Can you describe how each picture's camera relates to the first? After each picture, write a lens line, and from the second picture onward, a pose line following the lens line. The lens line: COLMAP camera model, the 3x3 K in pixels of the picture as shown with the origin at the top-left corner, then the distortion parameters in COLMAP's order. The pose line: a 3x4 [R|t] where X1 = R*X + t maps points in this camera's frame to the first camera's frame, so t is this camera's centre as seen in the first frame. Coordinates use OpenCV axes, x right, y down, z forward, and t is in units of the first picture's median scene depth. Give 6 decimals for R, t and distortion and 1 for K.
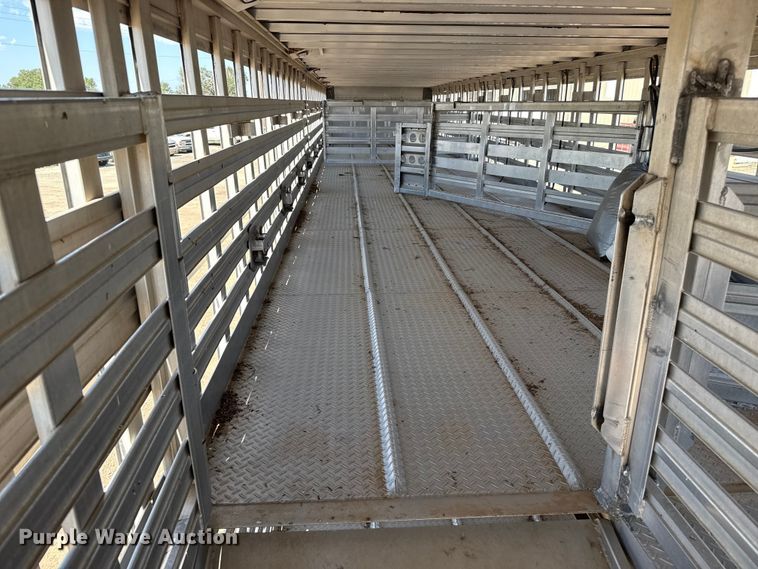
lens RADIAL K [[542.6, 0, 379.0], [0, 542.6, 284.5], [0, 0, 1]] dist [0.083618, -0.126493]
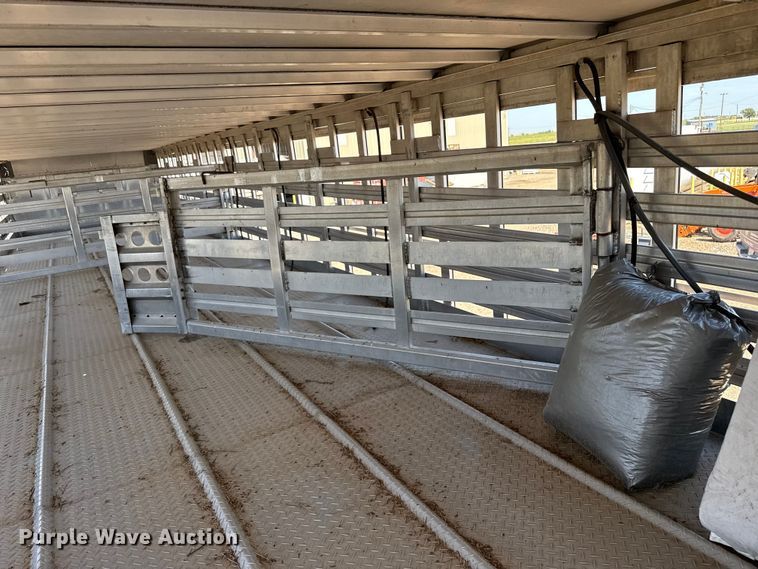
lens RADIAL K [[542.6, 0, 379.0], [0, 542.6, 284.5], [0, 0, 1]] dist [0.083618, -0.126493]
pose [[0.888552, -0.194114, 0.415686, 0.040119], [0.230762, 0.972217, -0.039269, -0.146068], [-0.396515, 0.130817, 0.908660, 0.398158]]
